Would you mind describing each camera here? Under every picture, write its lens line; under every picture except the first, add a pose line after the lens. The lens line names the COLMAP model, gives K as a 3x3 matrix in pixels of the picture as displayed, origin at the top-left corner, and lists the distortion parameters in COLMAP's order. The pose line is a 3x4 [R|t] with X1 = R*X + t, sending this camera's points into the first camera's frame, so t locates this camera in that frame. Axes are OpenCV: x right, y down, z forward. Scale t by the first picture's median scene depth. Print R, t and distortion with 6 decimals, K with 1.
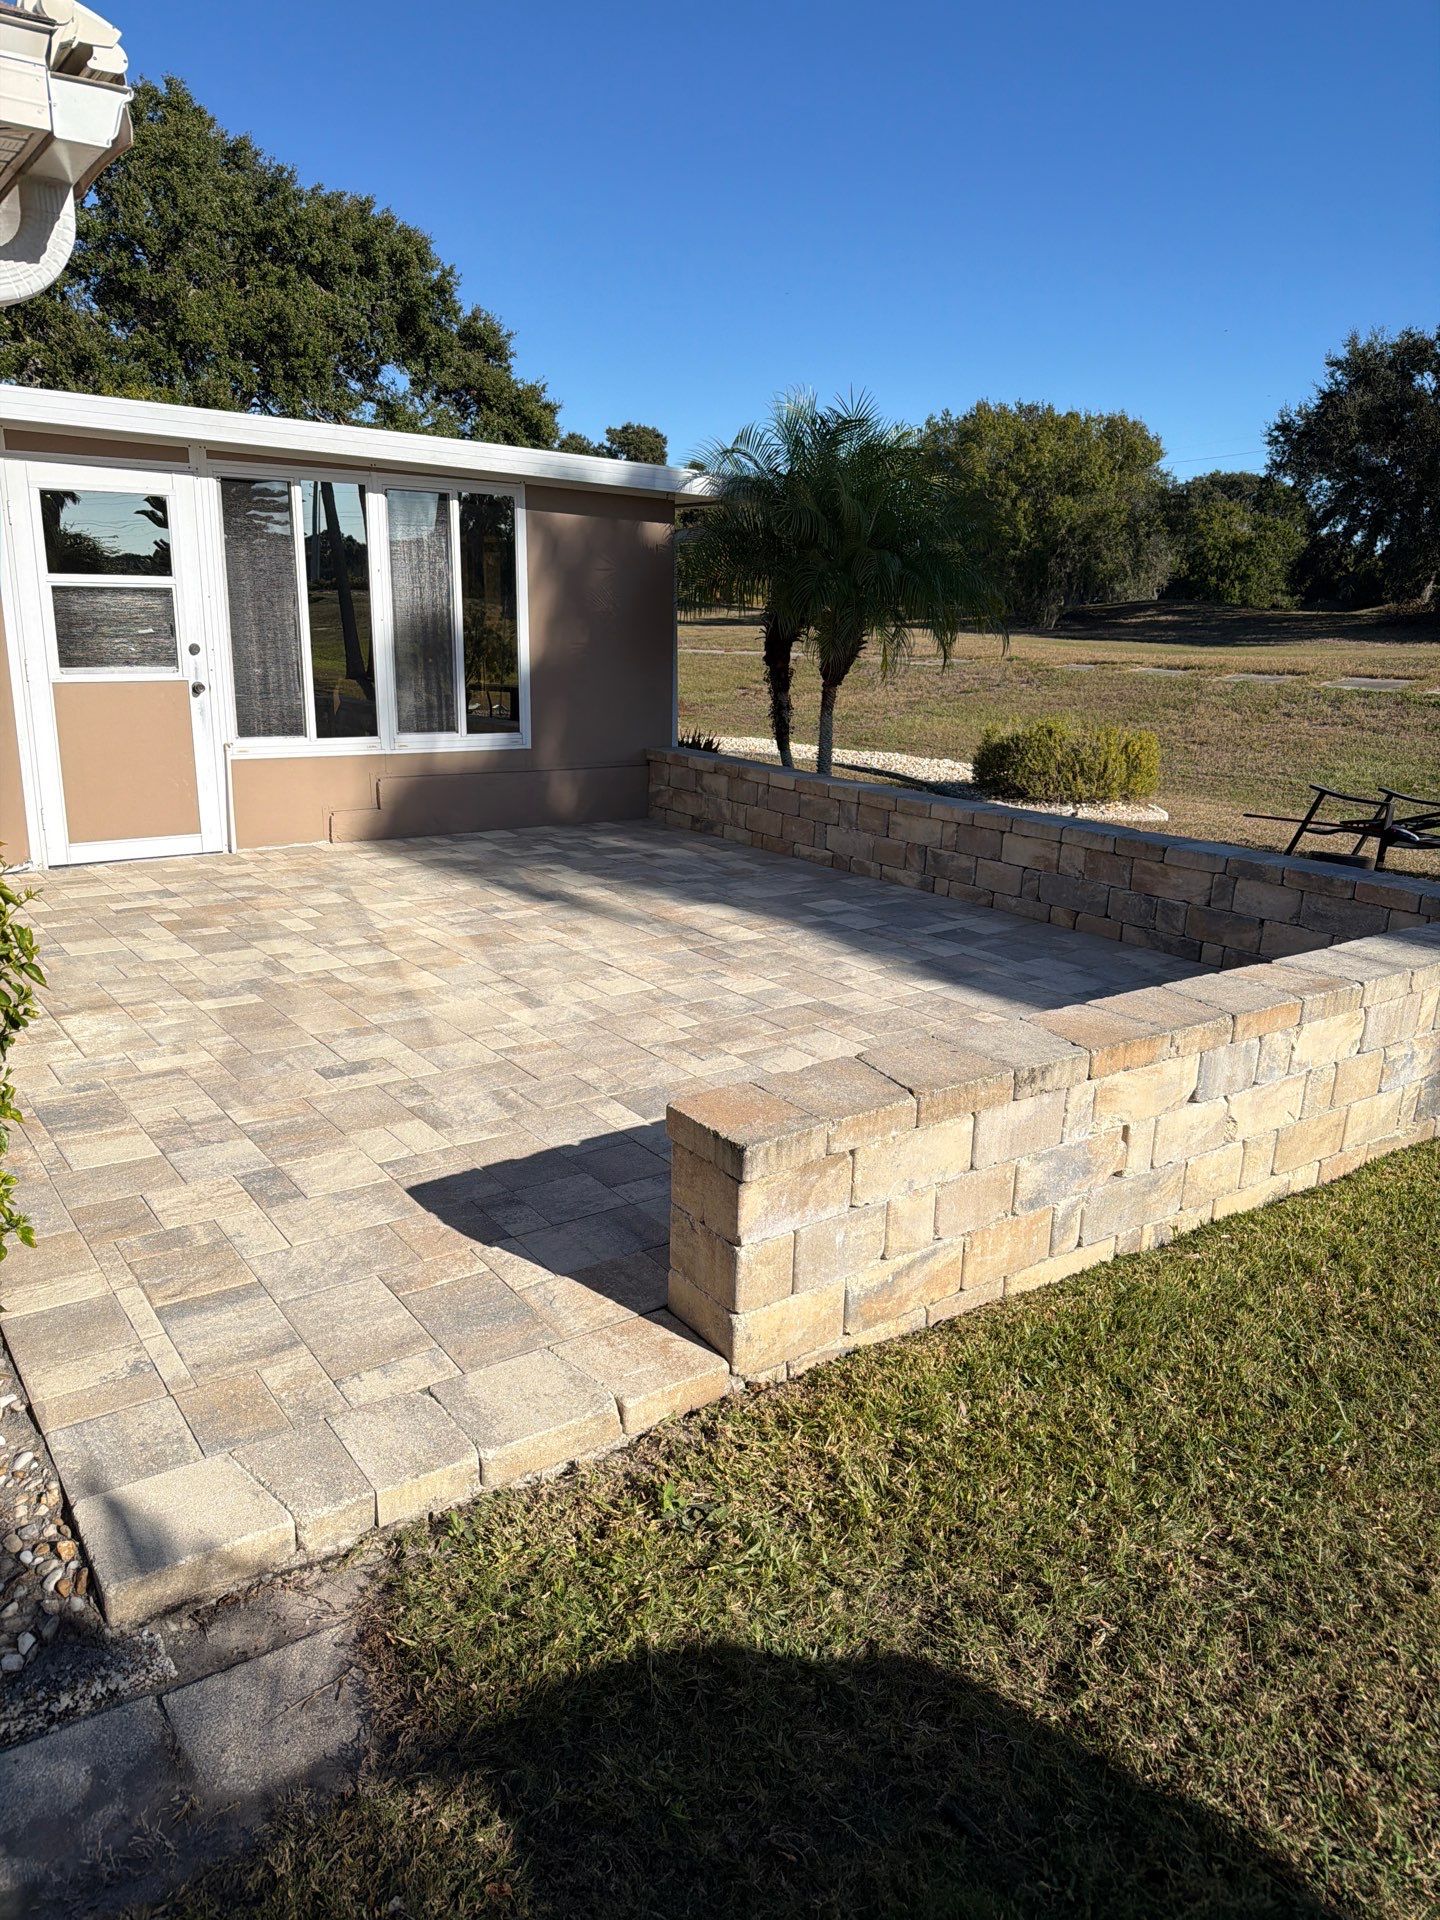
lens RADIAL K [[1335.7, 0, 708.5], [0, 1335.7, 957.3], [0, 0, 1]] dist [0.163405, -0.317816]
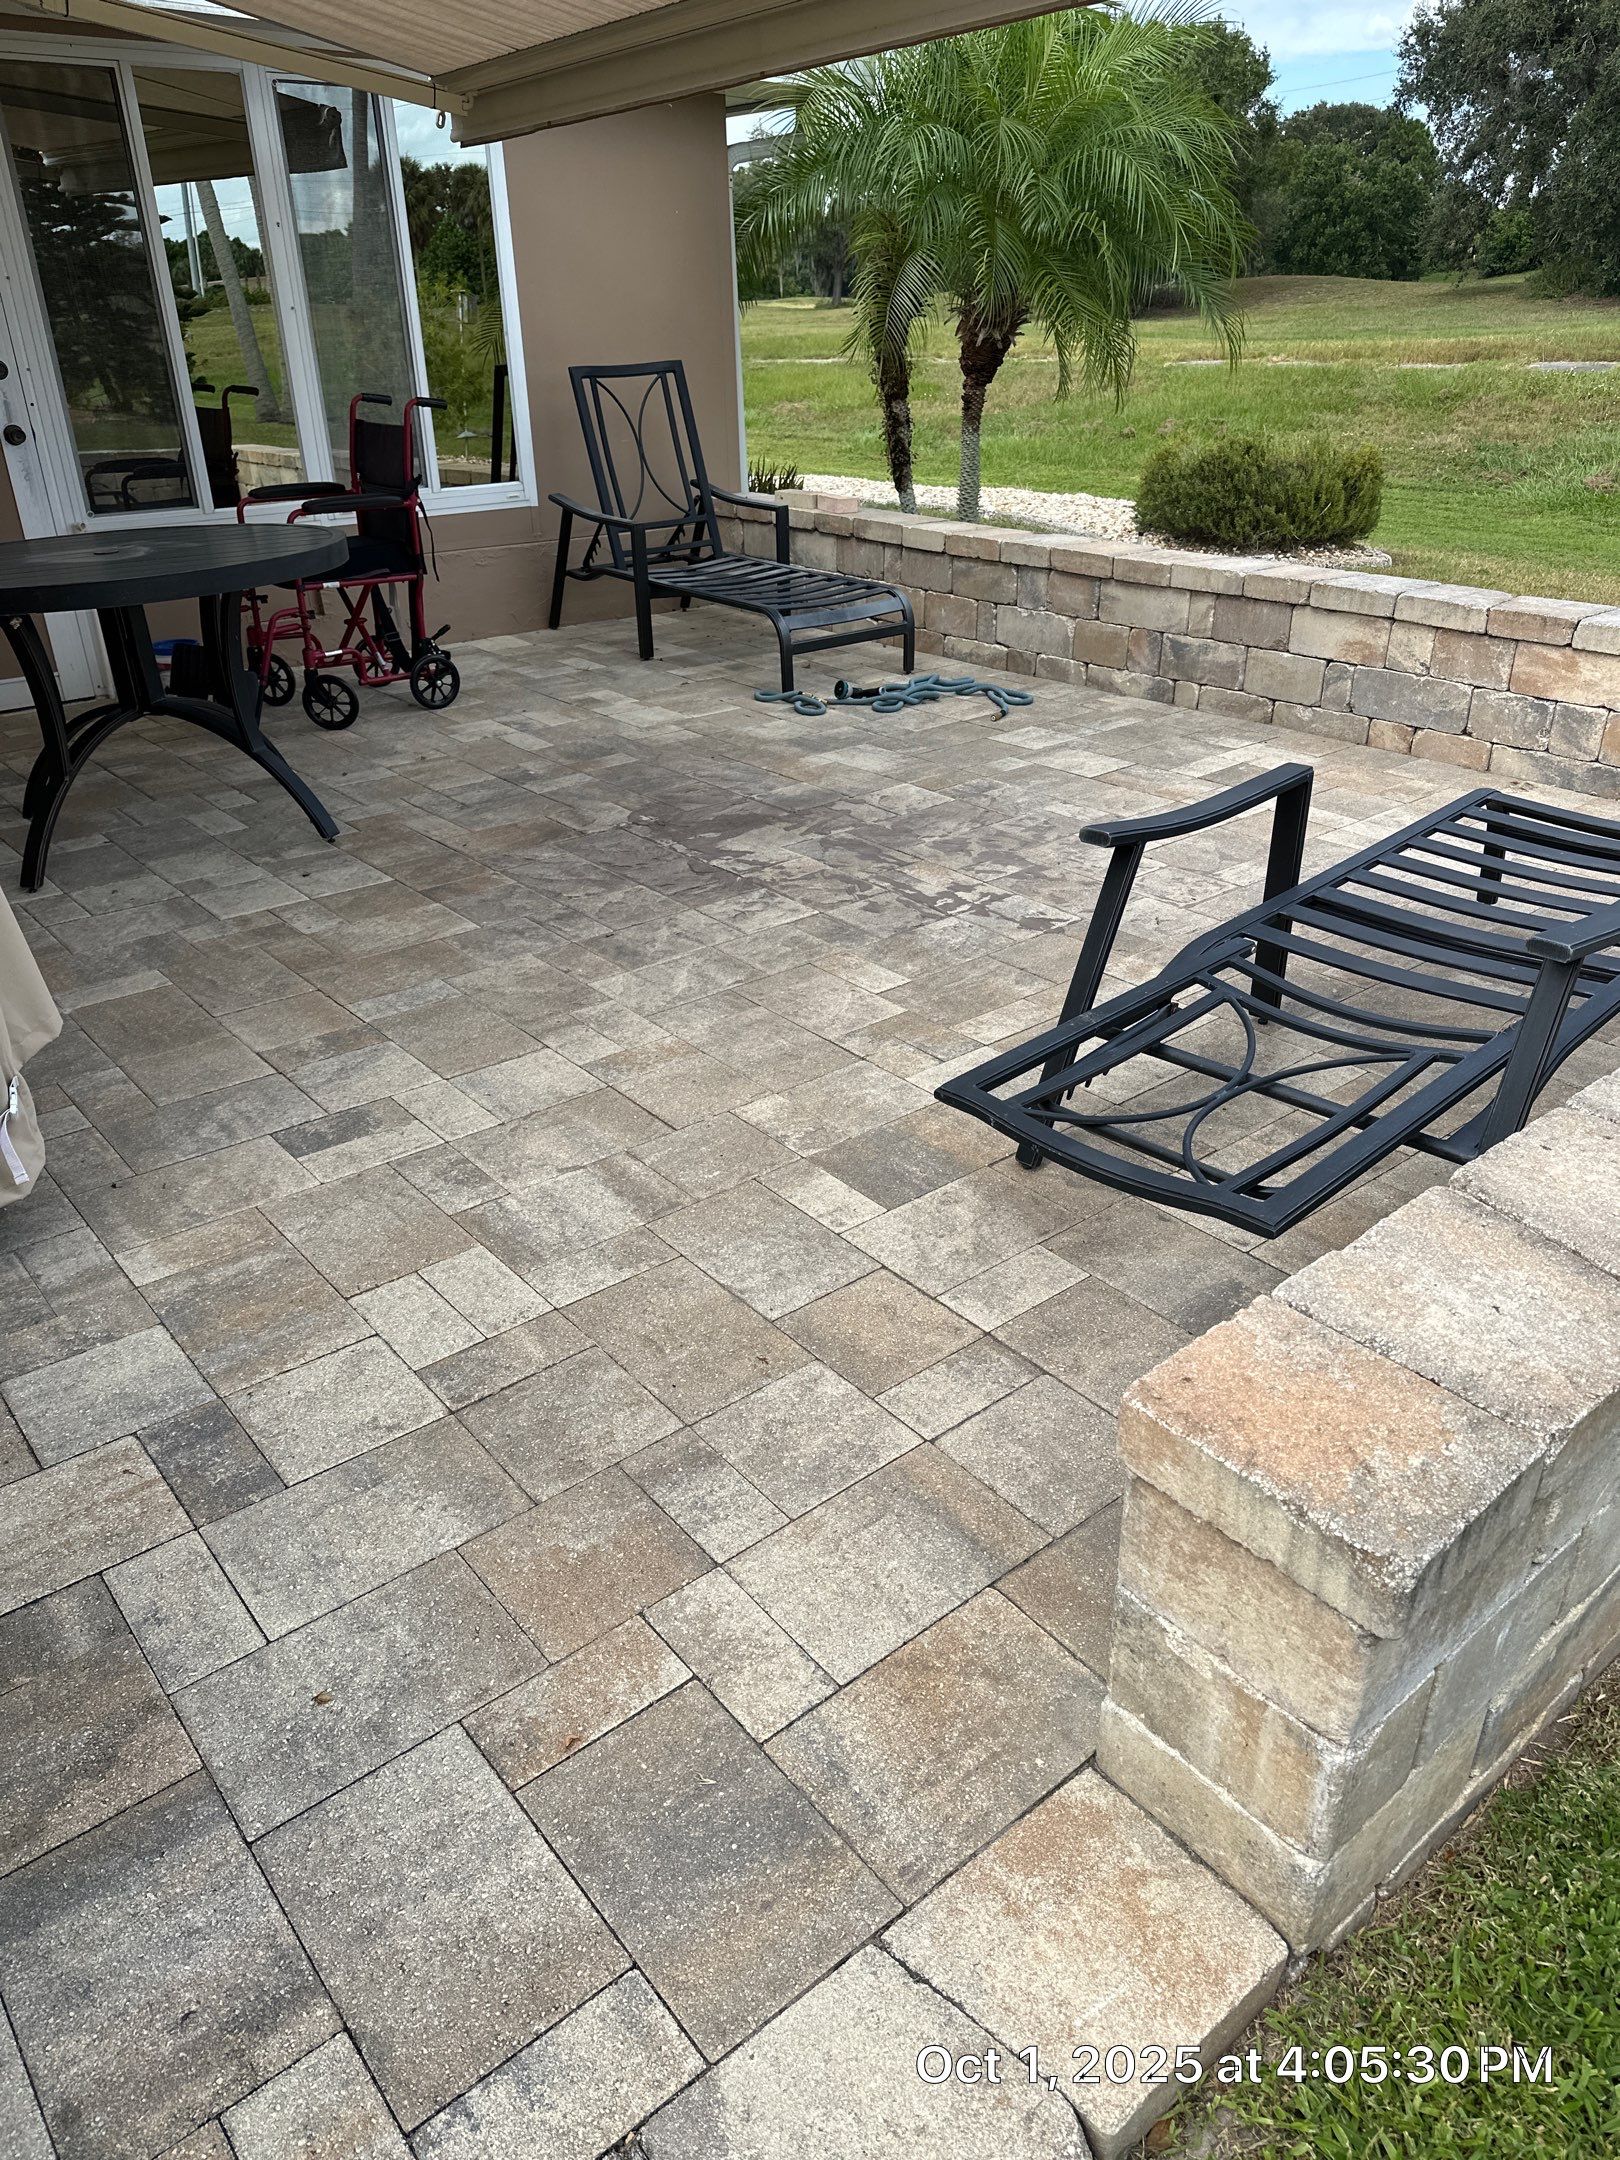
lens RADIAL K [[1501.2, 0, 822.6], [0, 1501.2, 1079.3], [0, 0, 1]] dist [0.133523, -0.242919]
pose [[0.996497, -0.068637, 0.047774, -0.086450], [0.056963, 0.975359, 0.213143, -0.056843], [-0.061226, -0.209675, 0.975852, 0.350584]]
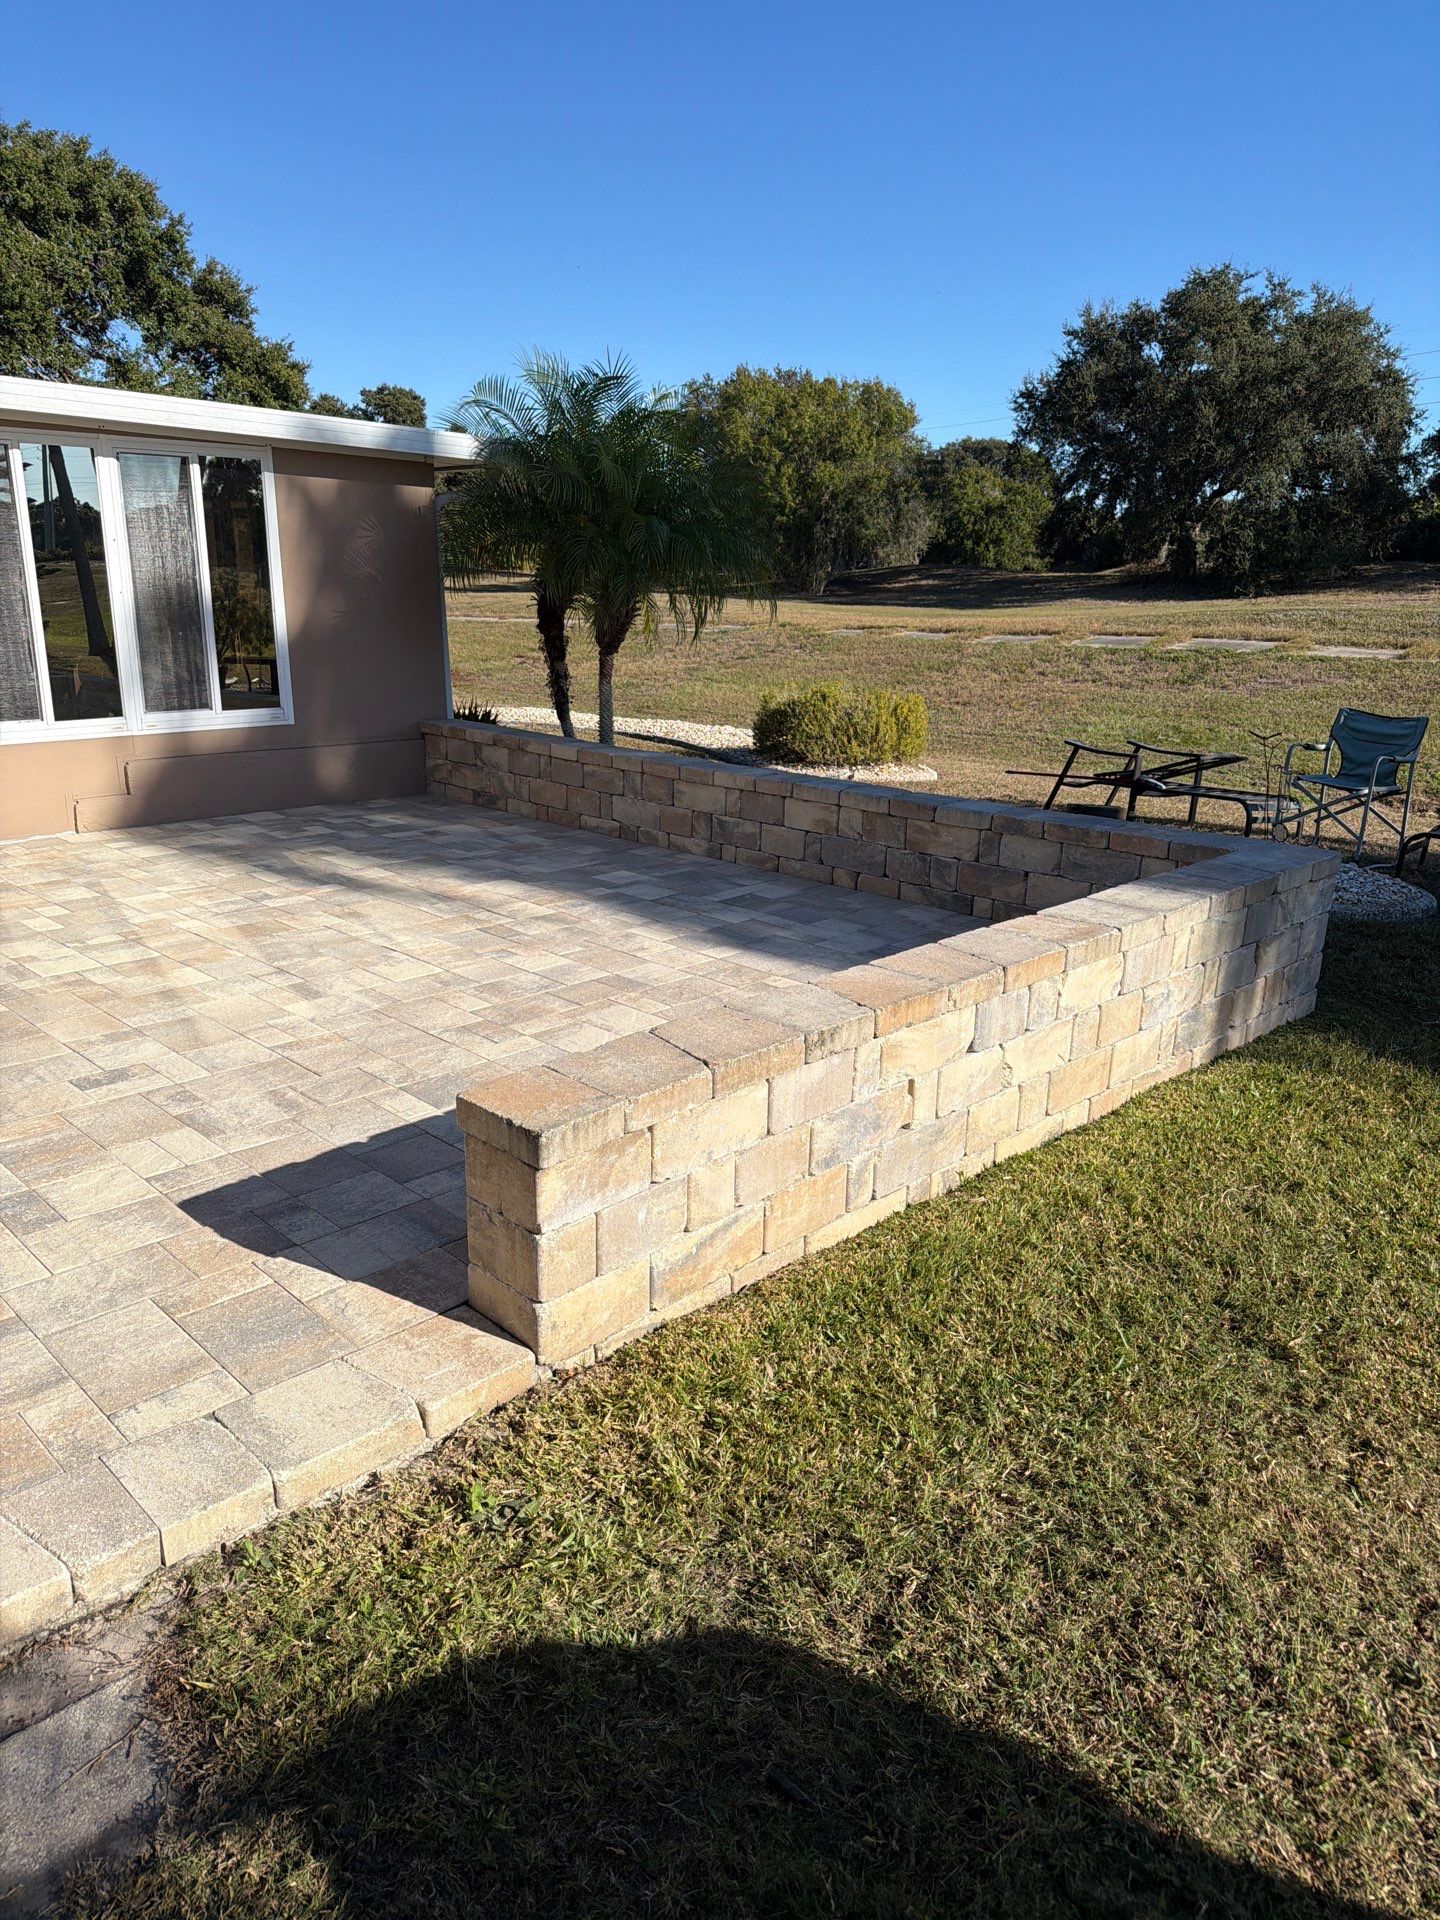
lens RADIAL K [[1330.5, 0, 715.0], [0, 1330.5, 965.8], [0, 0, 1]] dist [0.179729, -0.379239]
pose [[0.986269, -0.057291, 0.154893, 0.005228], [0.052727, 0.998050, 0.033417, -0.003194], [-0.156505, -0.024791, 0.987366, 0.013841]]
